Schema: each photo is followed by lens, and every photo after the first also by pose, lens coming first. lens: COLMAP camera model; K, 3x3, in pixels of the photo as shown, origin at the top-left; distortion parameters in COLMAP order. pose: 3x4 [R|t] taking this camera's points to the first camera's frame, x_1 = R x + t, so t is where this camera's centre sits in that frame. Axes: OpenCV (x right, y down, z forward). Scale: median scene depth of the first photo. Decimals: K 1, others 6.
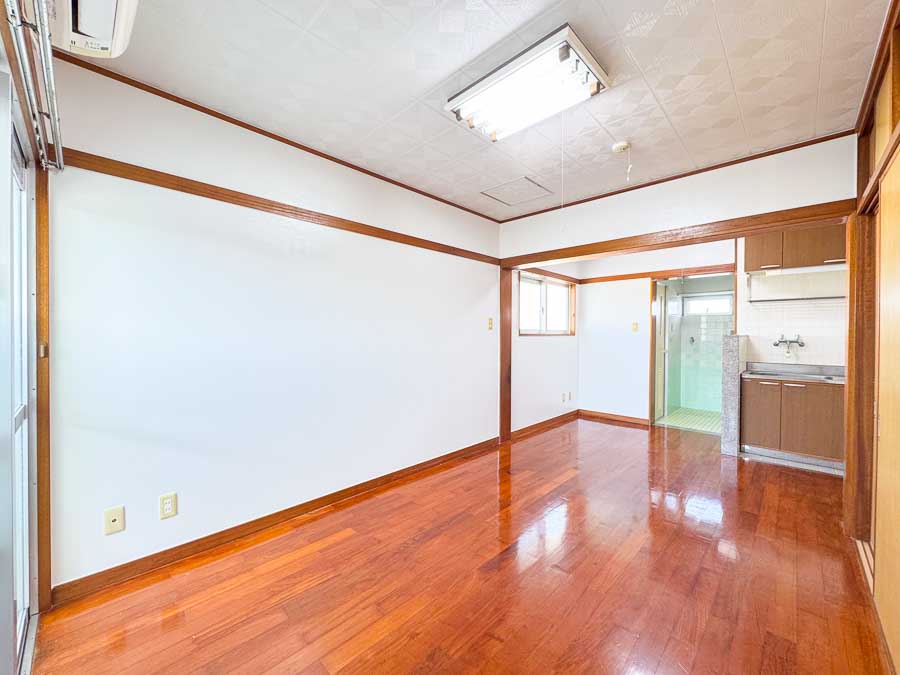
lens RADIAL K [[358.8, 0, 452.0], [0, 358.8, 333.8], [0, 0, 1]] dist [-0.000058, 0.000195]
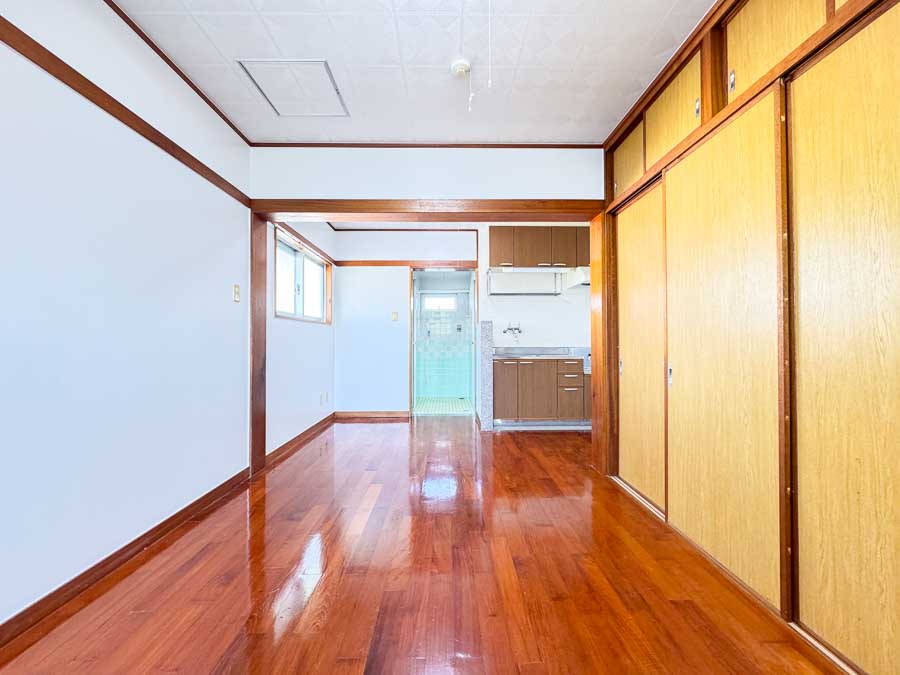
lens RADIAL K [[358.8, 0, 451.2], [0, 358.8, 334.8], [0, 0, 1]] dist [-0.000058, 0.000195]
pose [[0.716687, 0.003664, 0.697385, -0.062662], [0.006927, 0.999899, -0.012373, 0.053923], [-0.697360, 0.013699, 0.716590, 0.262556]]
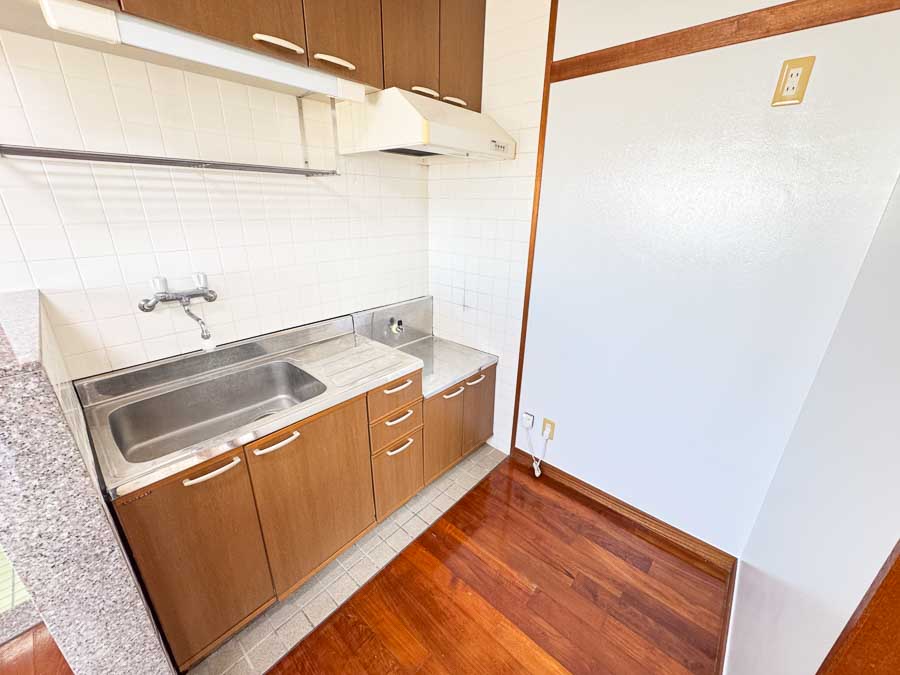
lens RADIAL K [[358.8, 0, 446.3], [0, 358.8, 336.8], [0, 0, 1]] dist [-0.000058, 0.000195]
pose [[-0.029190, -0.343277, 0.938780, 0.571696], [-0.001586, 0.939195, 0.343380, -0.058186], [-0.999573, 0.008534, -0.027960, 0.729731]]
